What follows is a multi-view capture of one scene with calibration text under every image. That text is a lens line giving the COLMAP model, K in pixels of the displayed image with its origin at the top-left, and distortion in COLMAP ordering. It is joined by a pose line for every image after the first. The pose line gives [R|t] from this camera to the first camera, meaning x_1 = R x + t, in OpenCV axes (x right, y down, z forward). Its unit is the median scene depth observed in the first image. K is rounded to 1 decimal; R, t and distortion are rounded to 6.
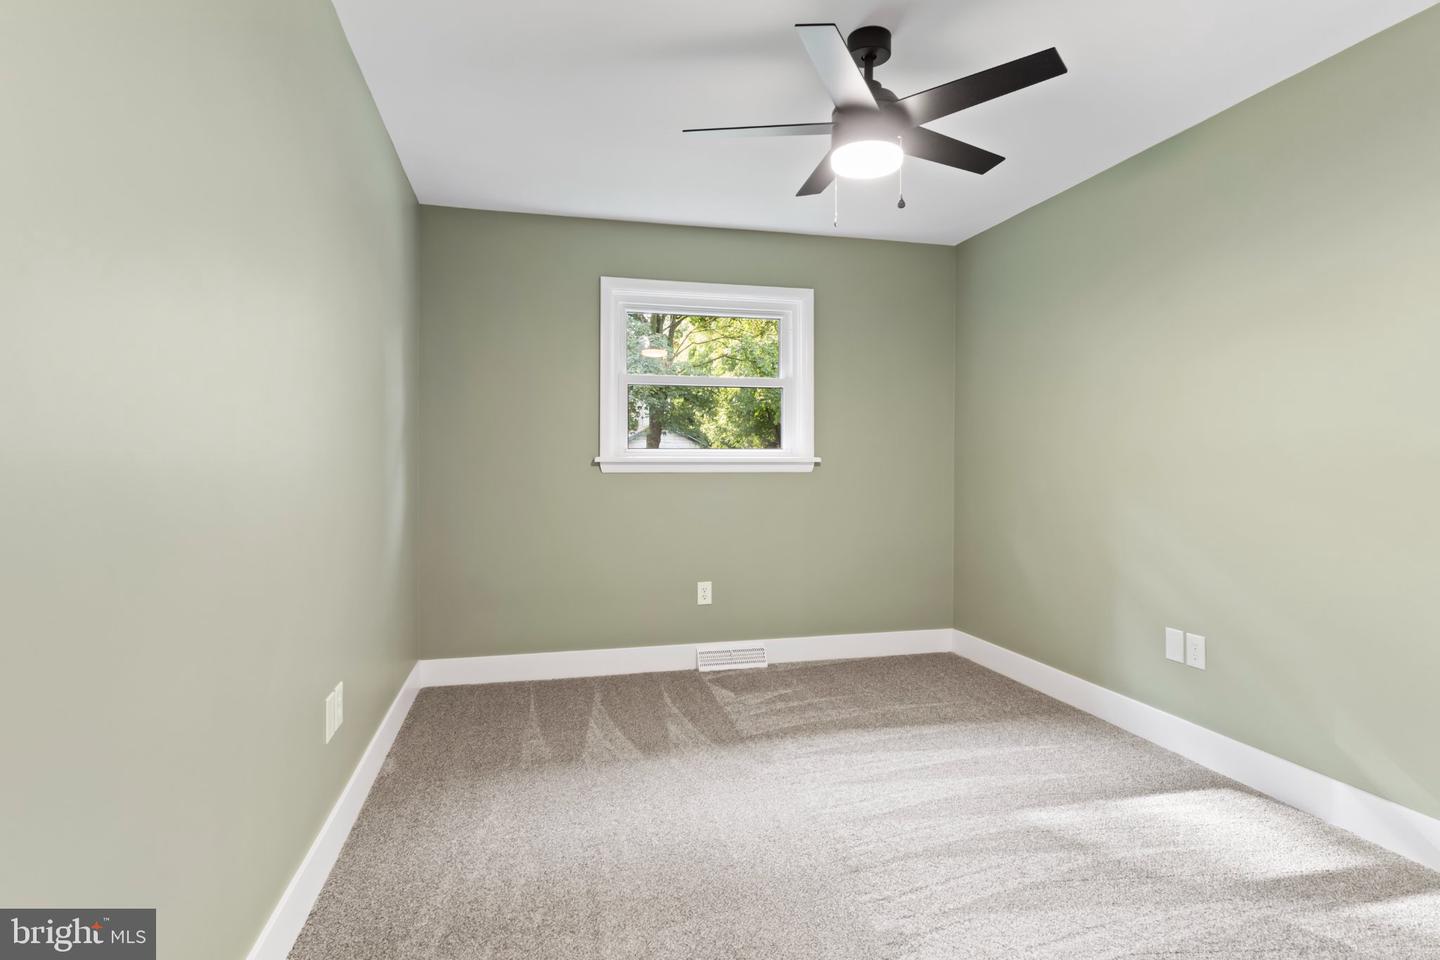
lens RADIAL K [[718.5, 0, 692.2], [0, 718.5, 444.9], [0, 0, 1]] dist [-0.000463, 0.000209]
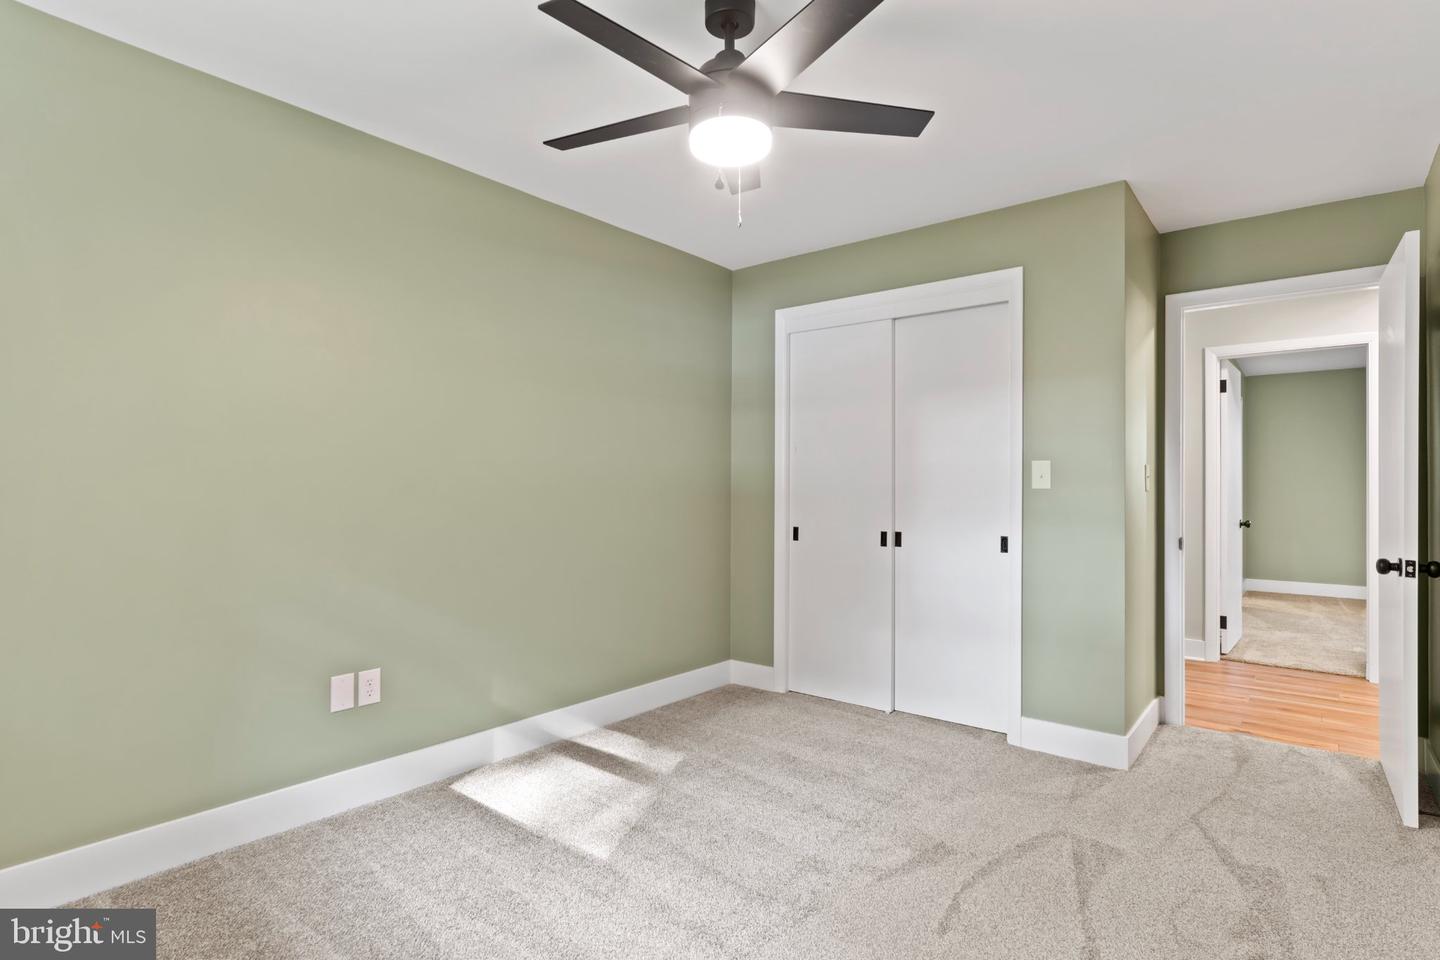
lens RADIAL K [[753.5, 0, 720.0], [0, 753.5, 480.0], [0, 0, 1]] dist [0.023673, -0.000142]
pose [[-0.598555, -0.003960, 0.801072, -0.420254], [-0.016743, 0.999831, -0.007567, 0.013683], [-0.800907, -0.017942, -0.598520, 1.367992]]
